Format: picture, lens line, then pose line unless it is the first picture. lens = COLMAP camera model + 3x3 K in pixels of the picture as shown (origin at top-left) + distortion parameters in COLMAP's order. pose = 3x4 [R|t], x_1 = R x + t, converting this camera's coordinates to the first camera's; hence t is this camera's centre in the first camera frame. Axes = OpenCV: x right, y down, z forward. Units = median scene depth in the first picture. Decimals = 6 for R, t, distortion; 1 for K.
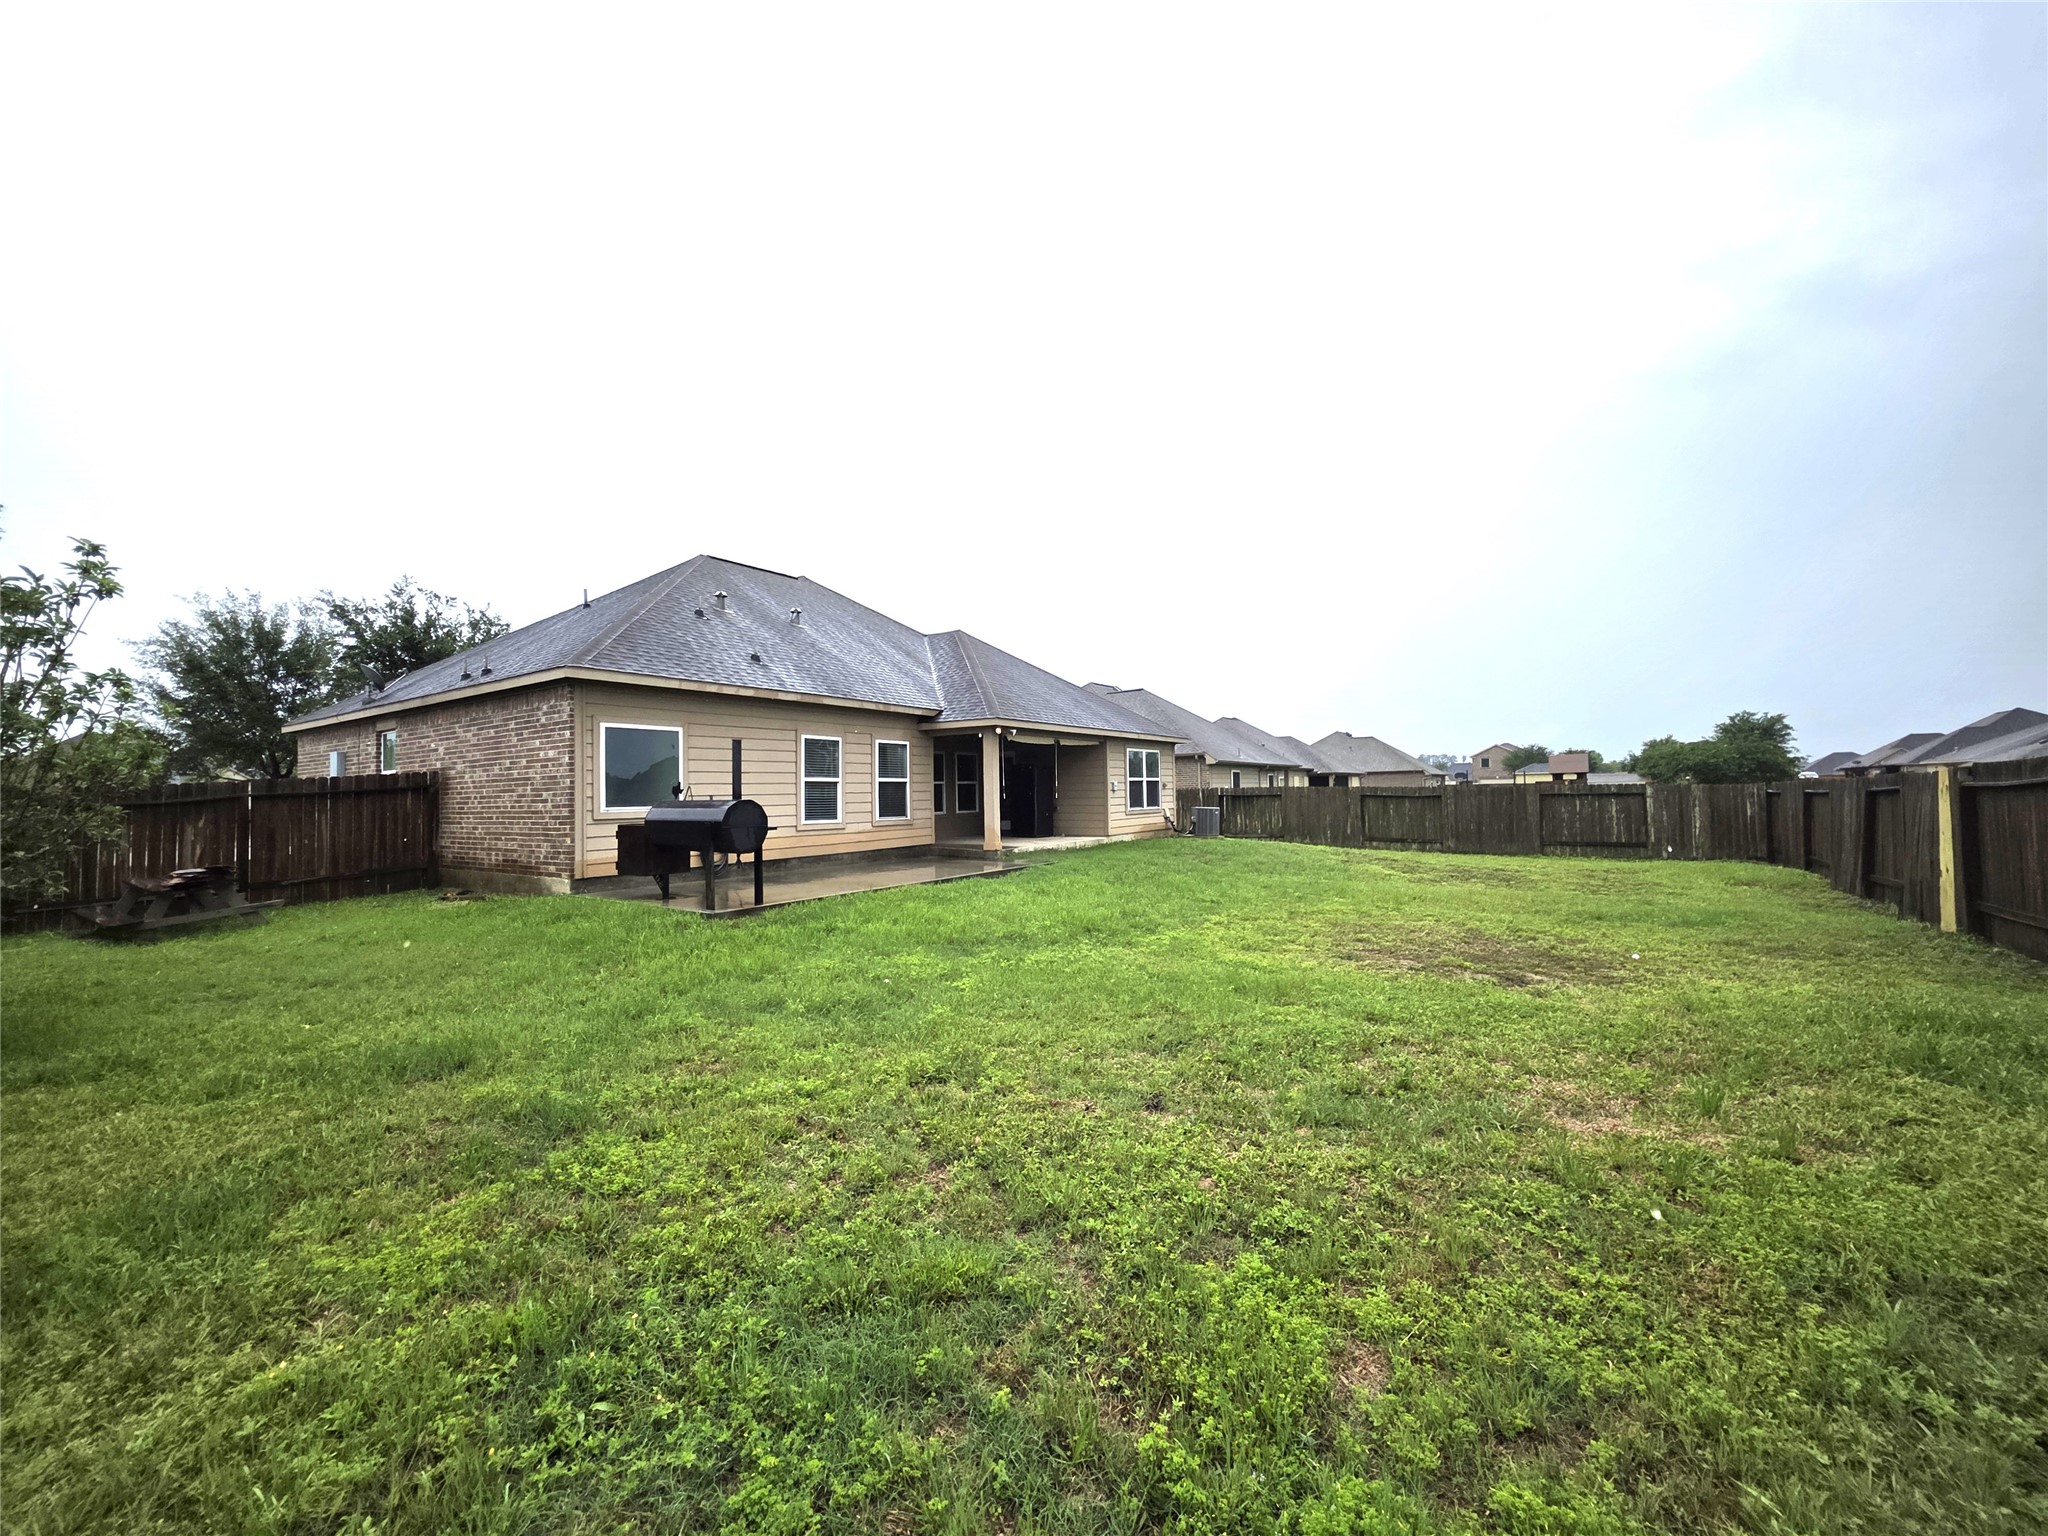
lens RADIAL K [[821.0, 0, 1018.2], [0, 821.0, 772.8], [0, 0, 1]] dist [0.002768, -0.003193]
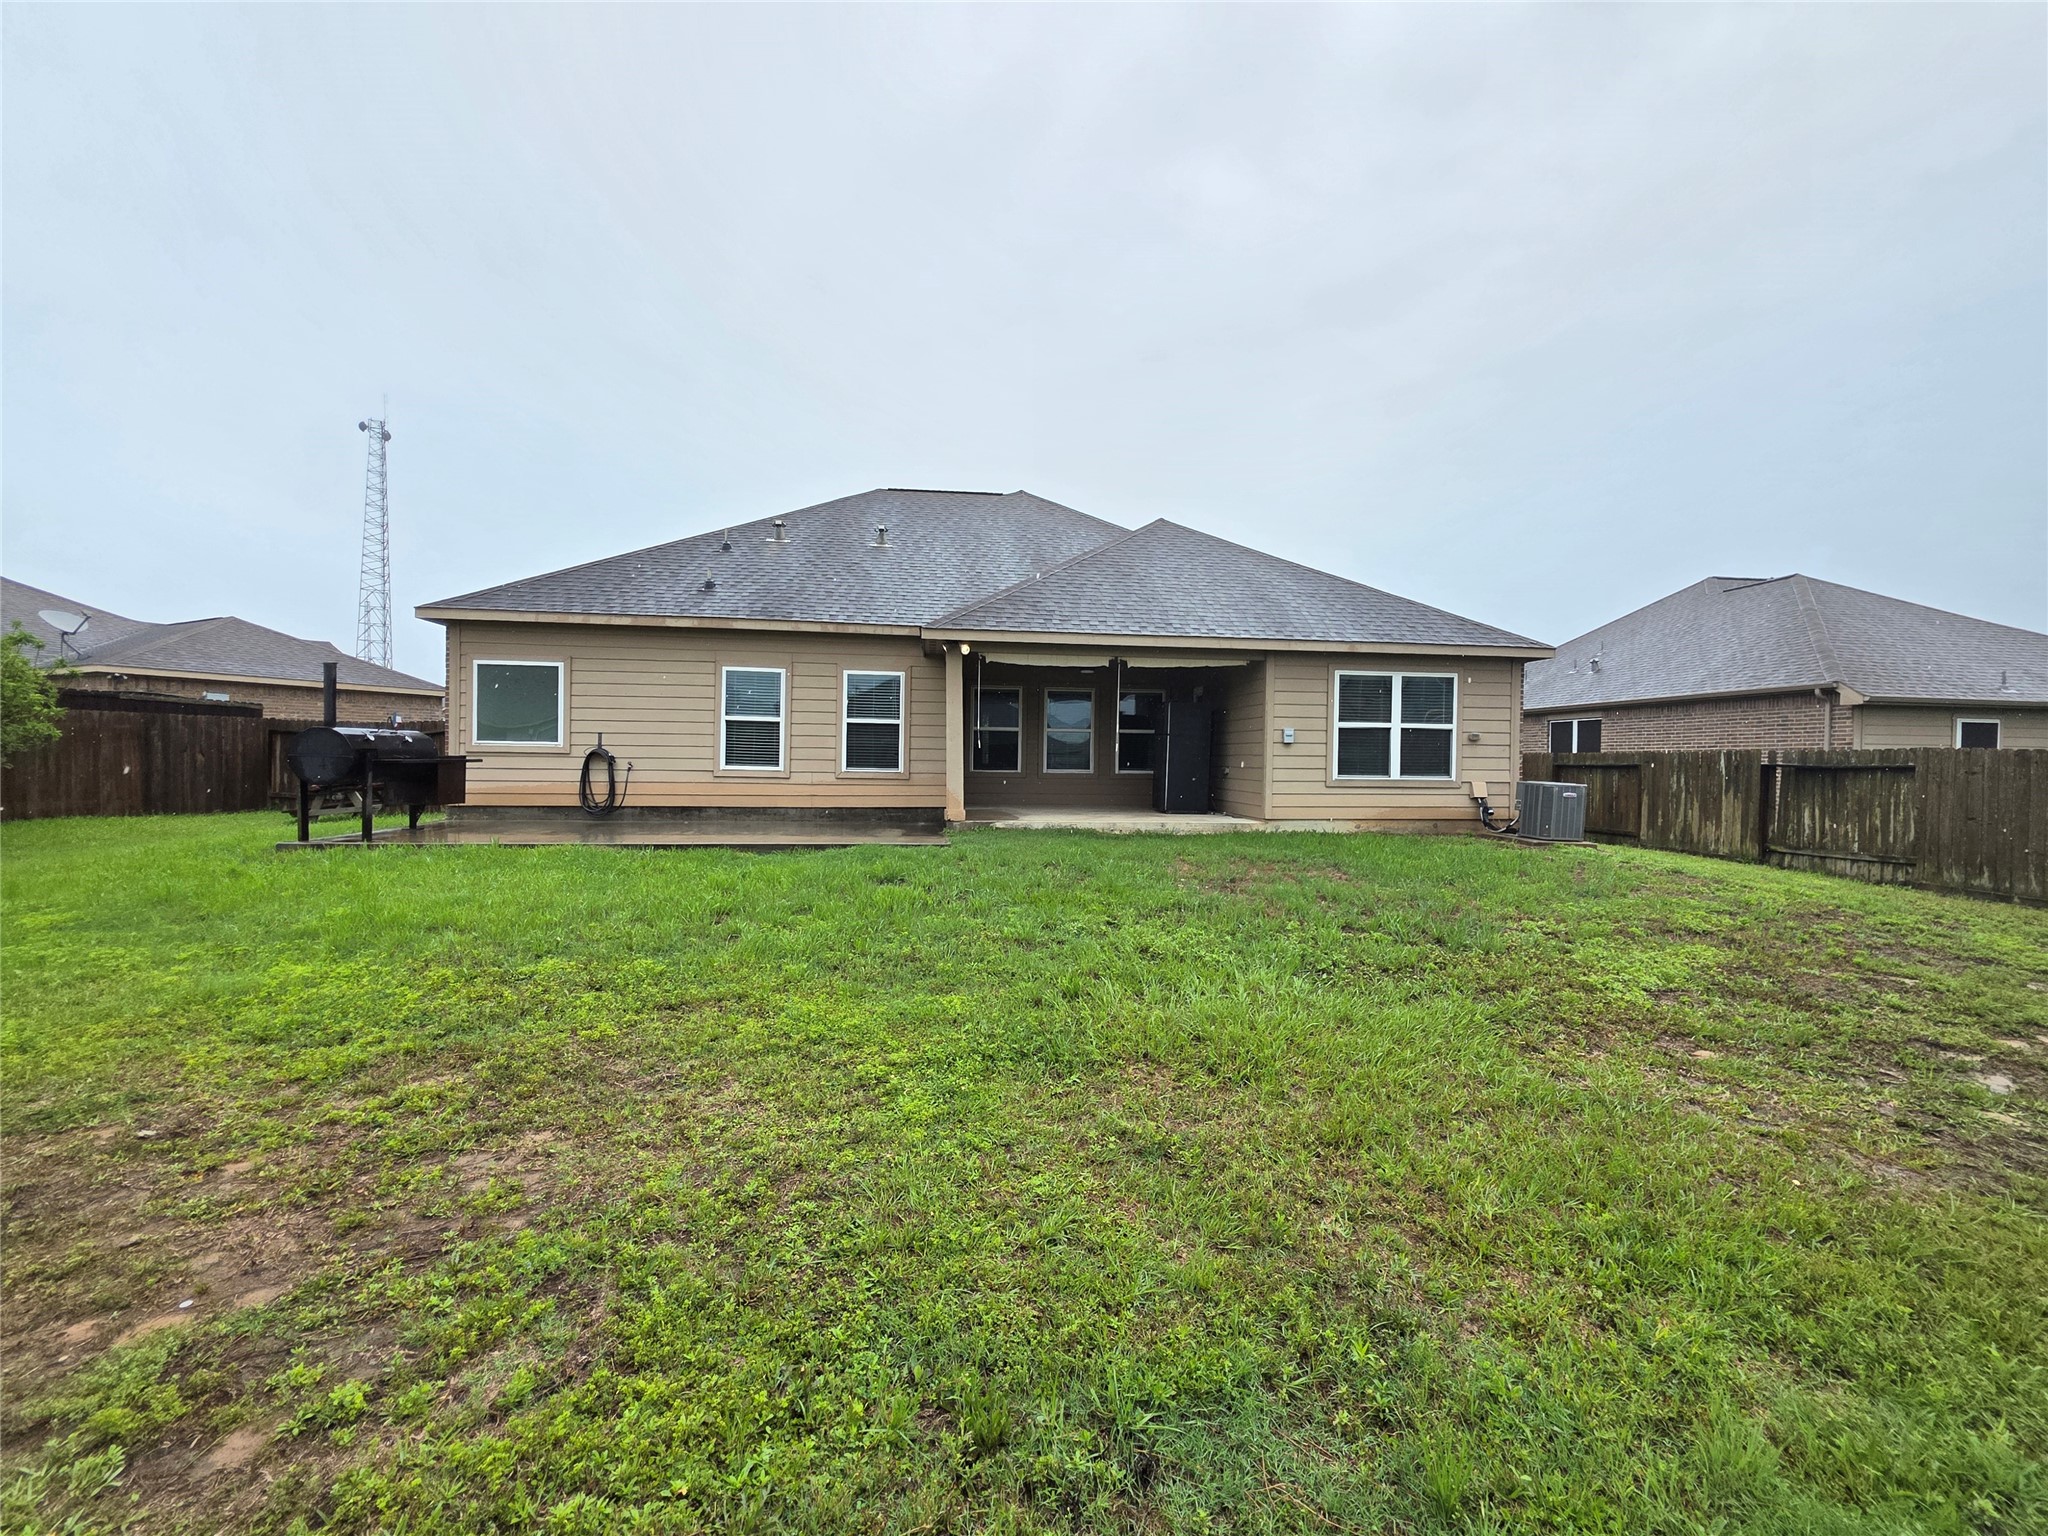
lens RADIAL K [[821.0, 0, 1018.2], [0, 821.0, 772.8], [0, 0, 1]] dist [0.002768, -0.003193]
pose [[0.660788, 0.039804, -0.749517, 0.517772], [-0.007462, 0.998892, 0.046468, 0.020063], [0.750536, -0.025113, 0.660353, 0.569988]]
